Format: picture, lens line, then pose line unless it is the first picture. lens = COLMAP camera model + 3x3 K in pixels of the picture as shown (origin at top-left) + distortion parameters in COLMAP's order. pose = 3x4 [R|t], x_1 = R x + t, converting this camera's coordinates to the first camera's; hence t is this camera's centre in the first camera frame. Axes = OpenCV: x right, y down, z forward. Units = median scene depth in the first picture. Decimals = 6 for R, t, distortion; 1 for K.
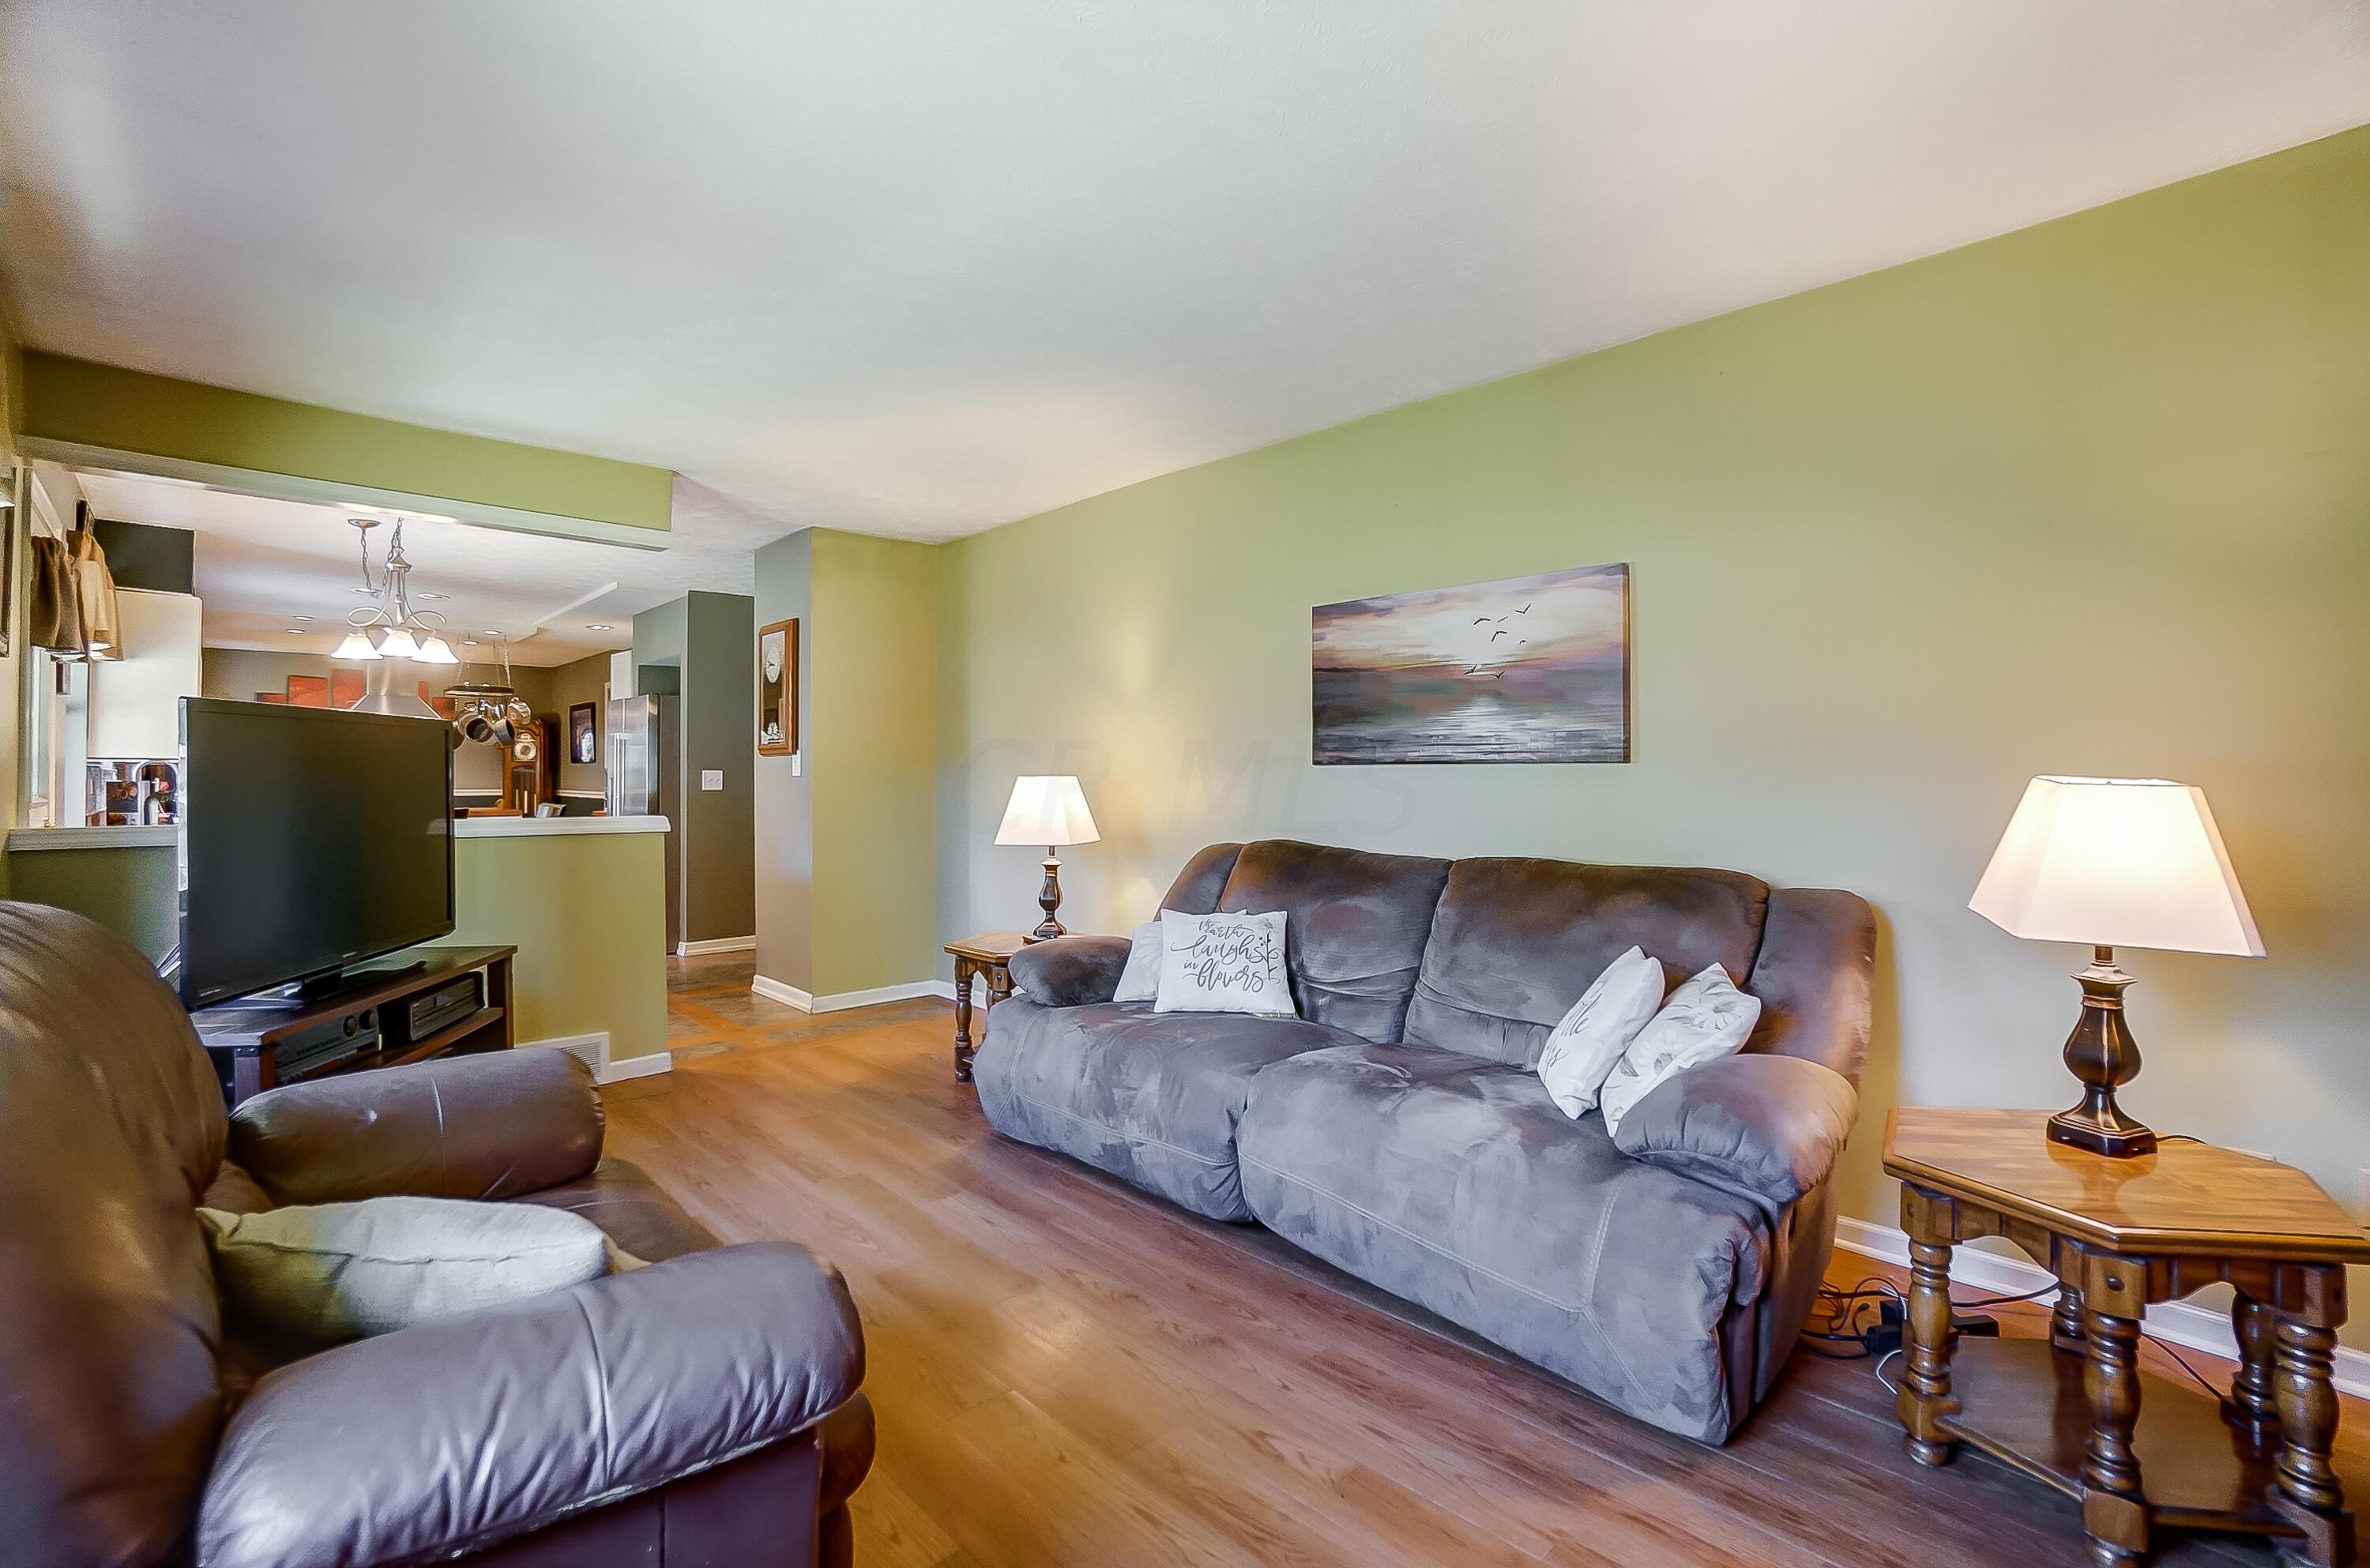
lens RADIAL K [[1063.0, 0, 1172.6], [0, 1063.0, 782.6], [0, 0, 1]] dist [-0.067164, 0.026665]
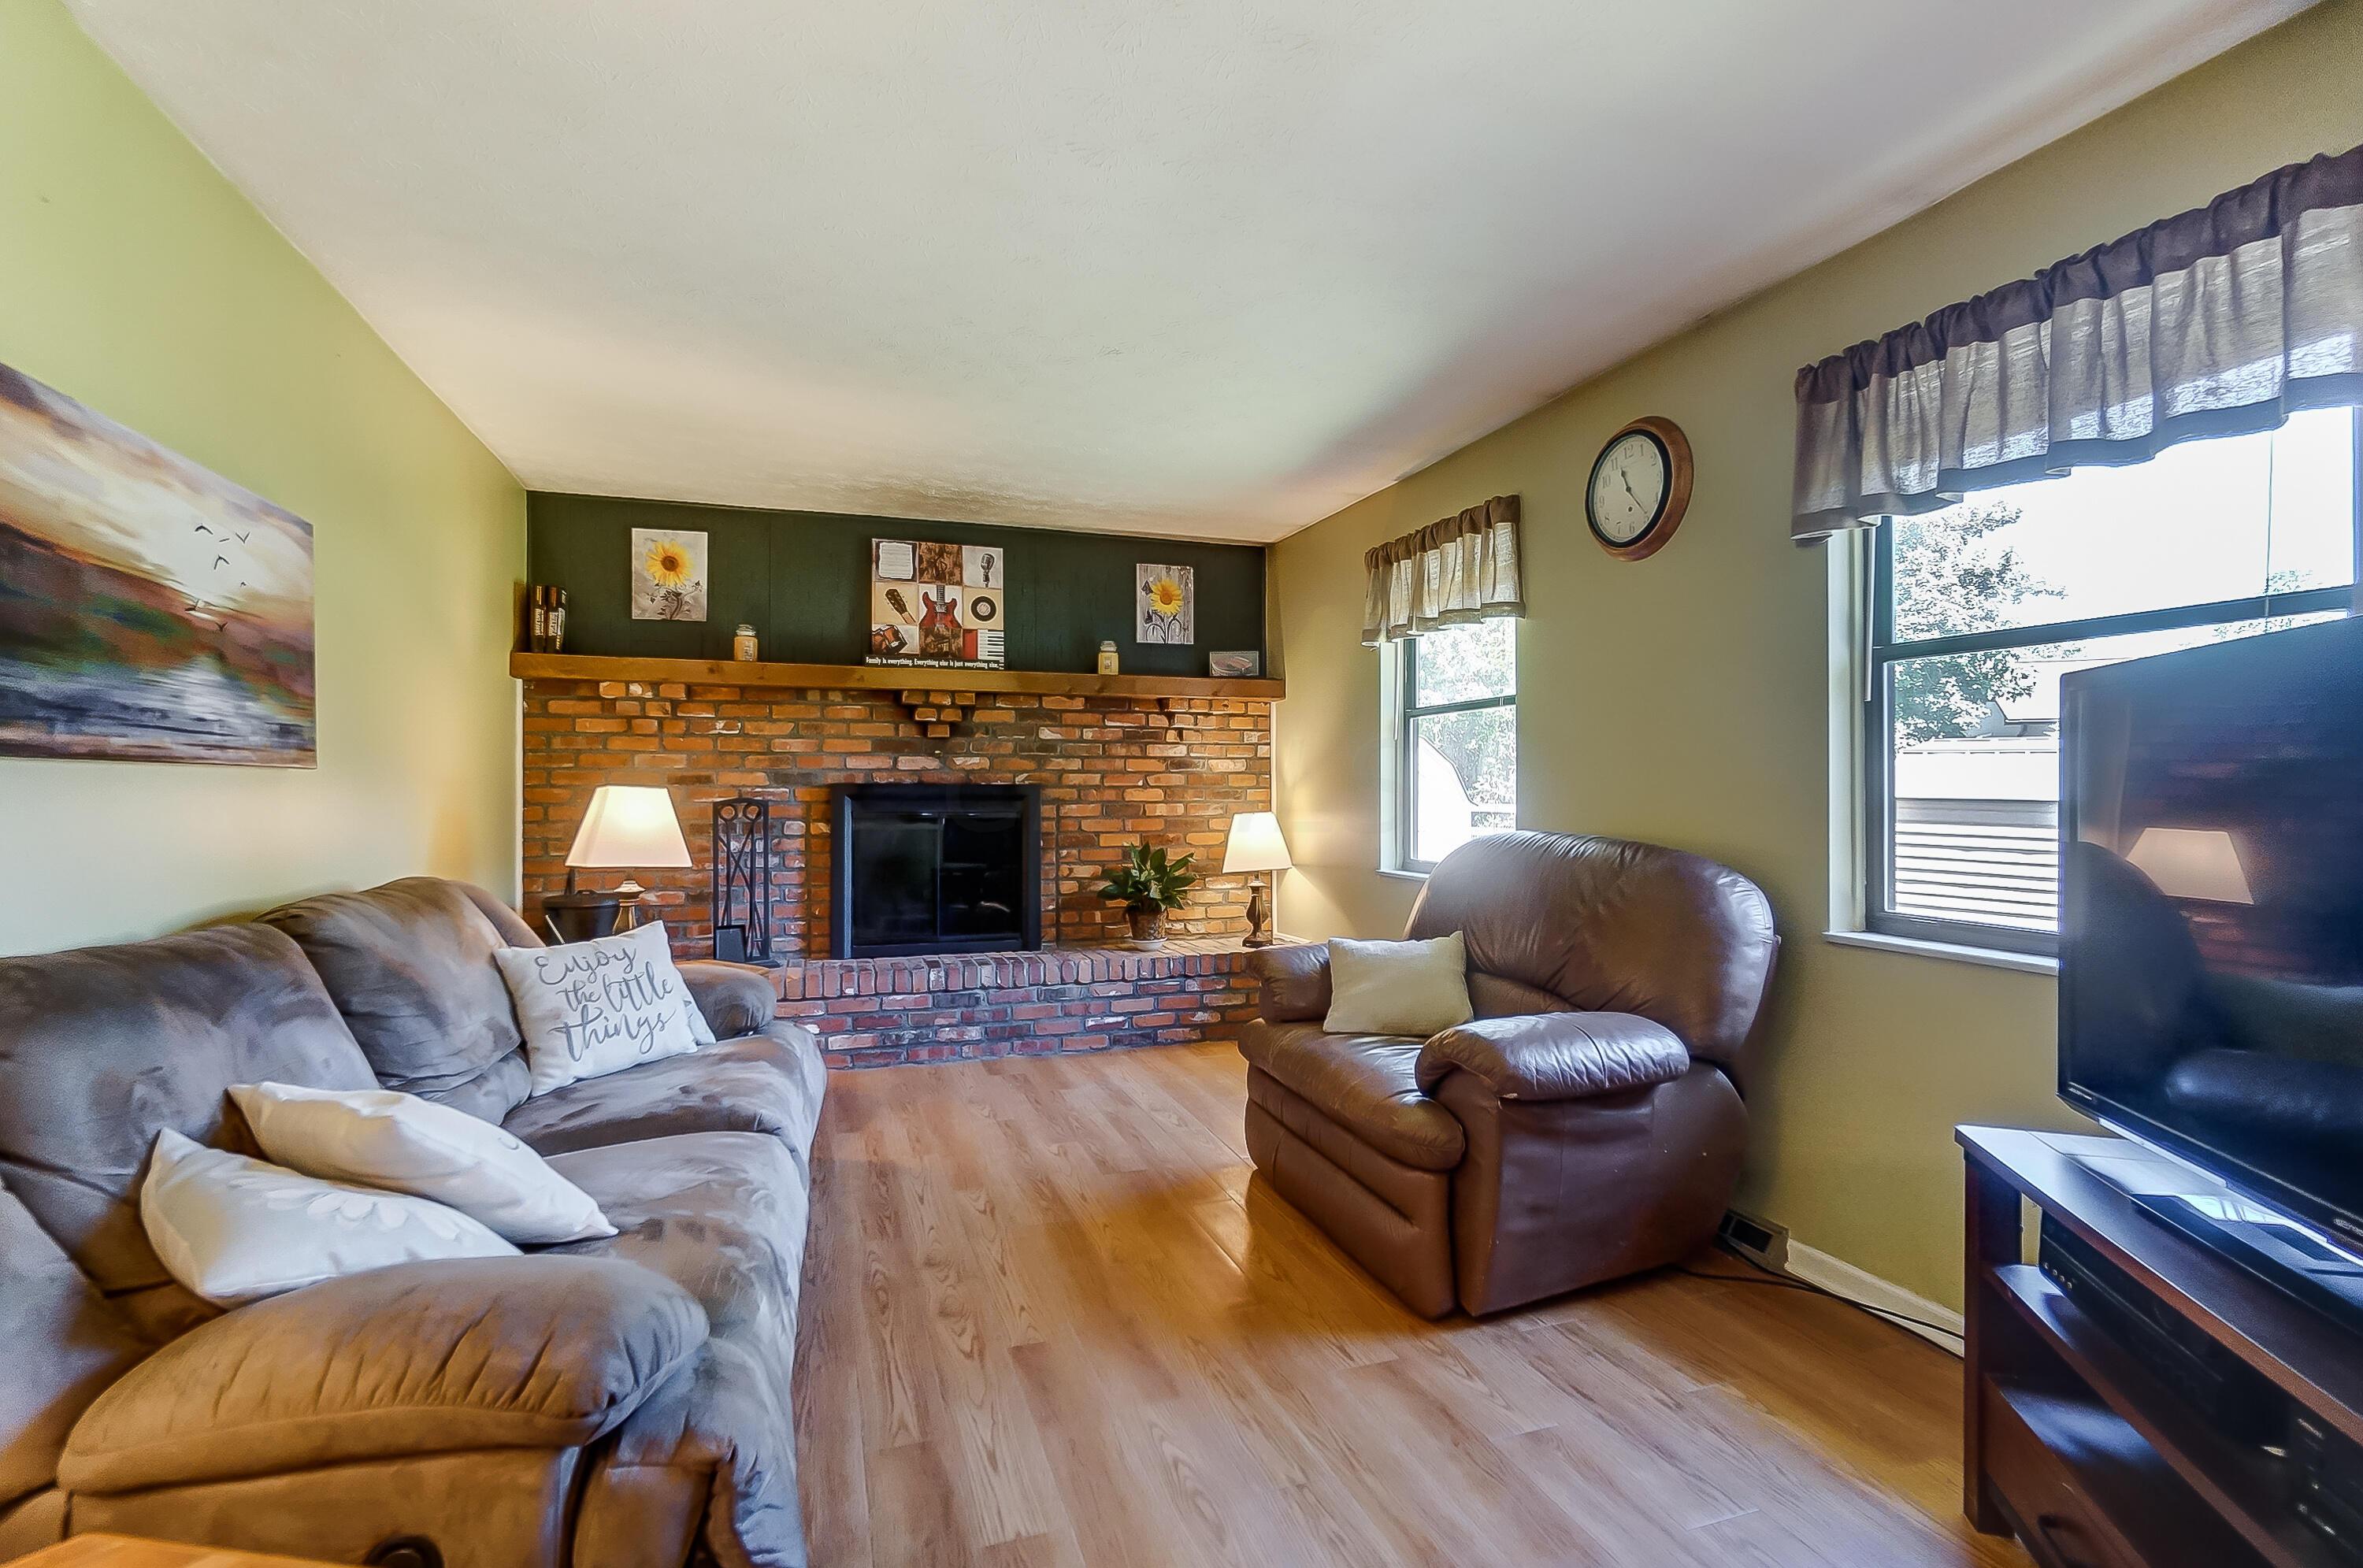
lens RADIAL K [[1063.2, 0, 1178.9], [0, 1063.2, 775.1], [0, 0, 1]] dist [-0.025259, 0.015630]
pose [[-0.912113, 0.000624, 0.409938, -0.471058], [-0.000869, 0.999994, -0.003454, -0.009696], [-0.409938, -0.003507, -0.912107, 1.322354]]
